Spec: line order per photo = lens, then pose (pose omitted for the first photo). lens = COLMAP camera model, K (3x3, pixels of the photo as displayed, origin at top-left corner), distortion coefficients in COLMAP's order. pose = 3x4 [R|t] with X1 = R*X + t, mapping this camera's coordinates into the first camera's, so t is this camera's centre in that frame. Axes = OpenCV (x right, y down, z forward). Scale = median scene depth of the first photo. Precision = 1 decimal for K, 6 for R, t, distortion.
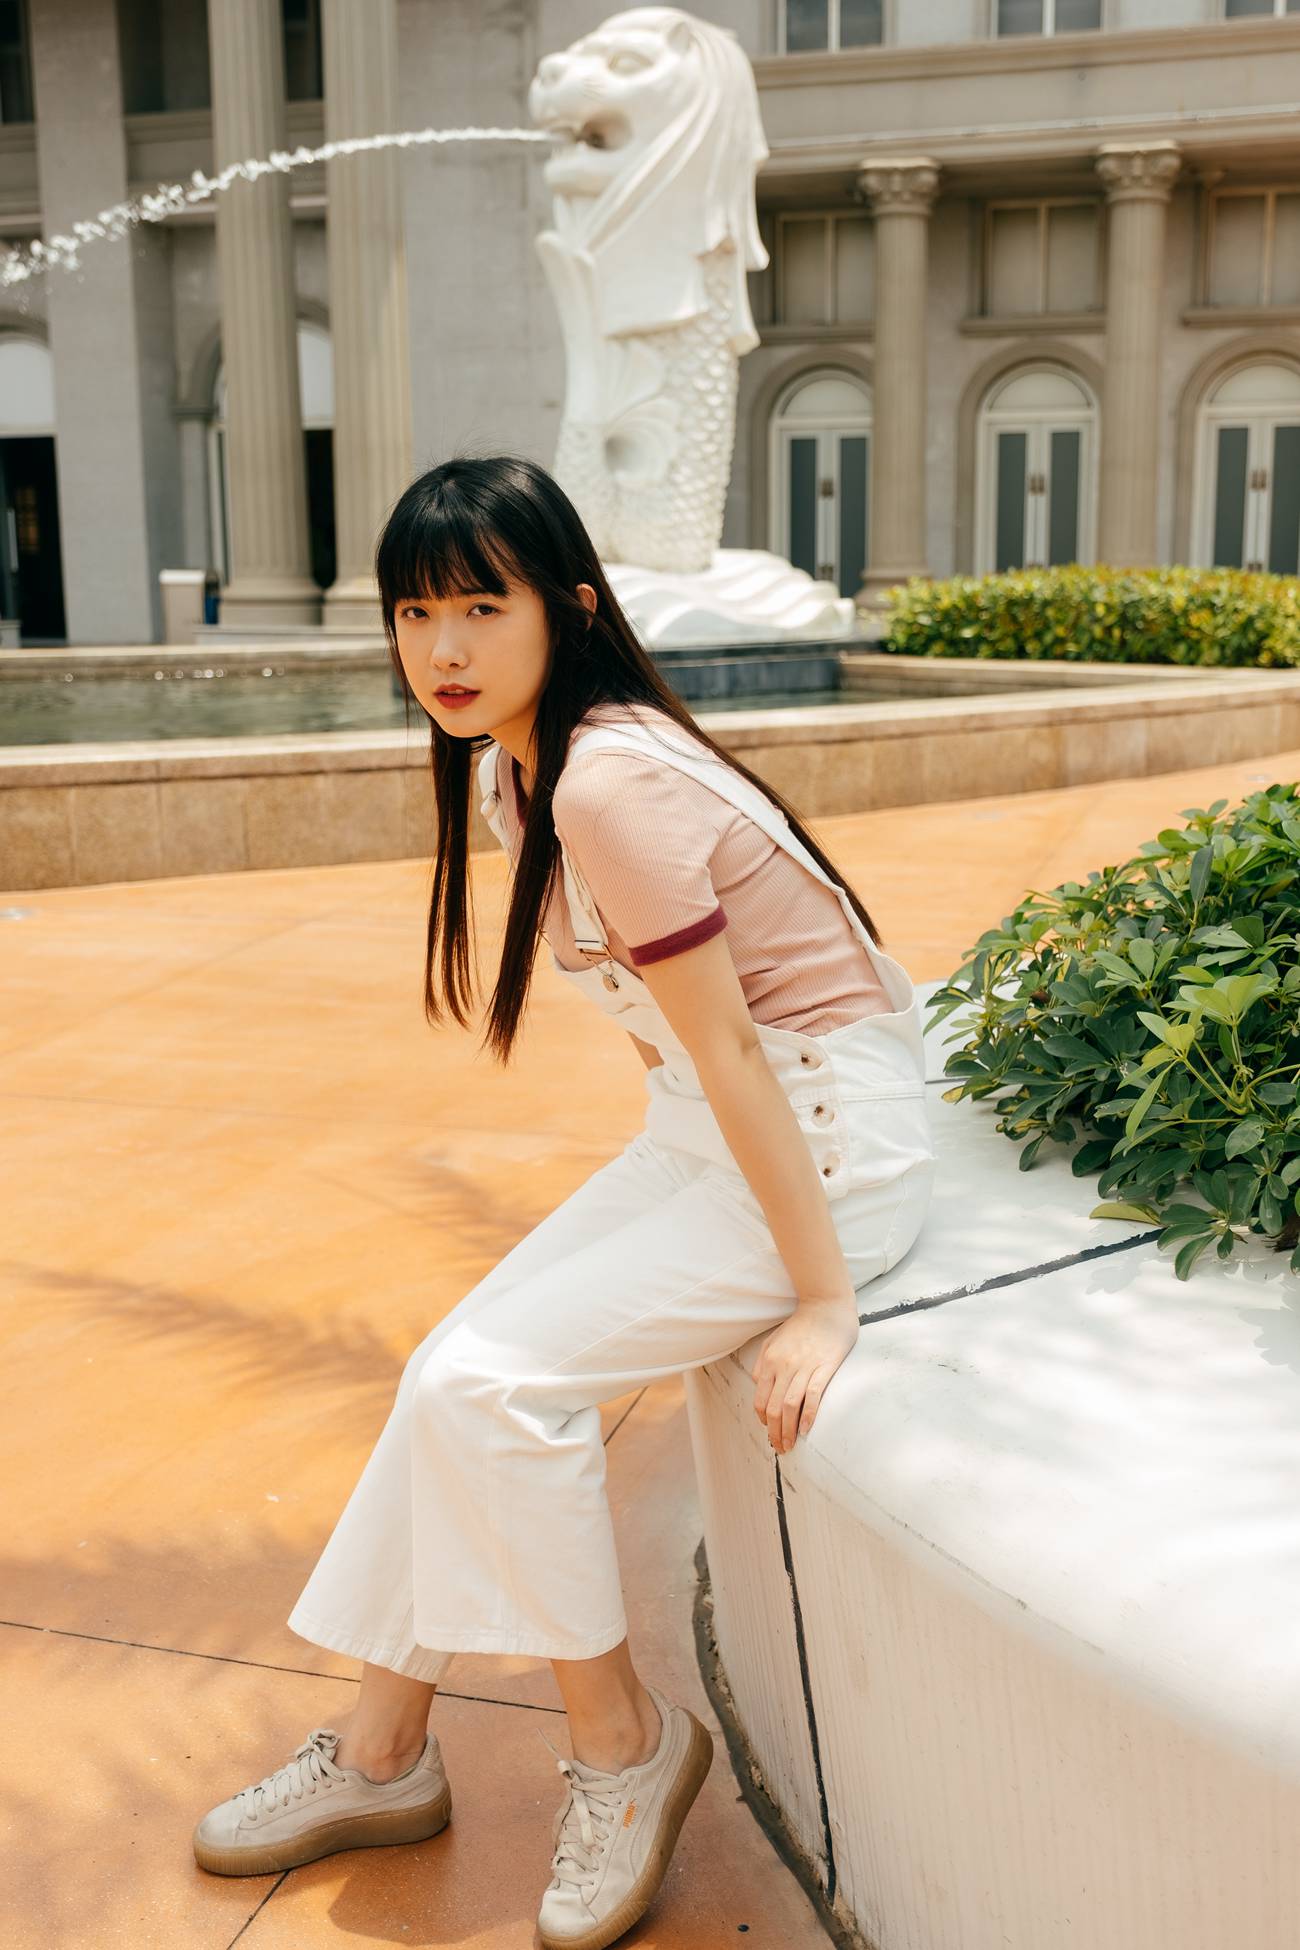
lens RADIAL K [[1946.0, 0, 650.0], [0, 1946.0, 975.0], [0, 0, 1]] dist [0.000560, -0.011731]
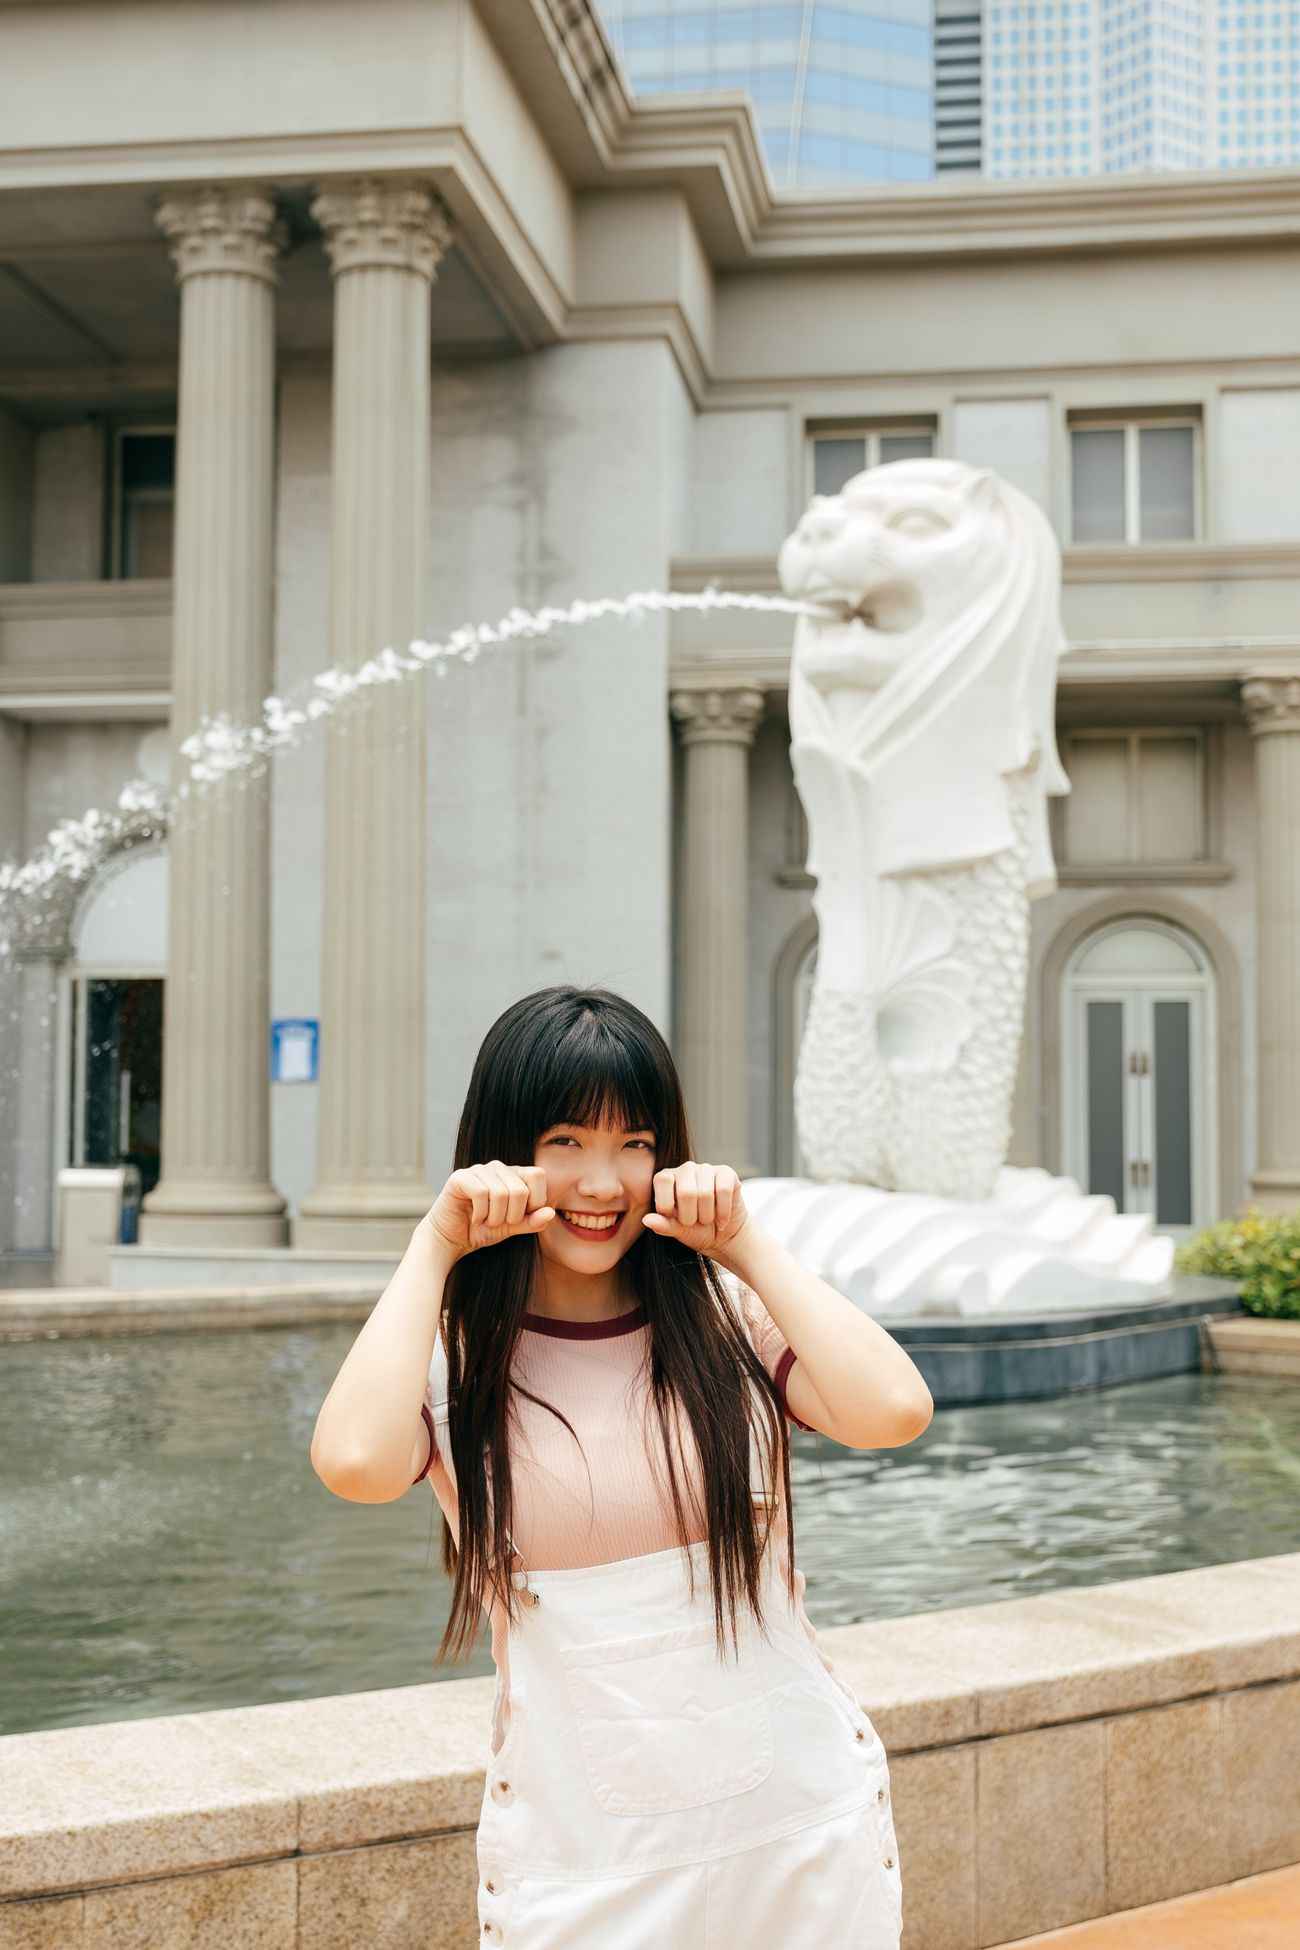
lens RADIAL K [[2272.4, 0, 650.0], [0, 2272.4, 975.0], [0, 0, 1]] dist [0.017320, -0.000394]
pose [[0.989637, 0.022060, 0.141889, -0.219747], [0.017066, 0.963056, -0.268760, -0.069312], [-0.142576, 0.268396, 0.952699, 0.225380]]
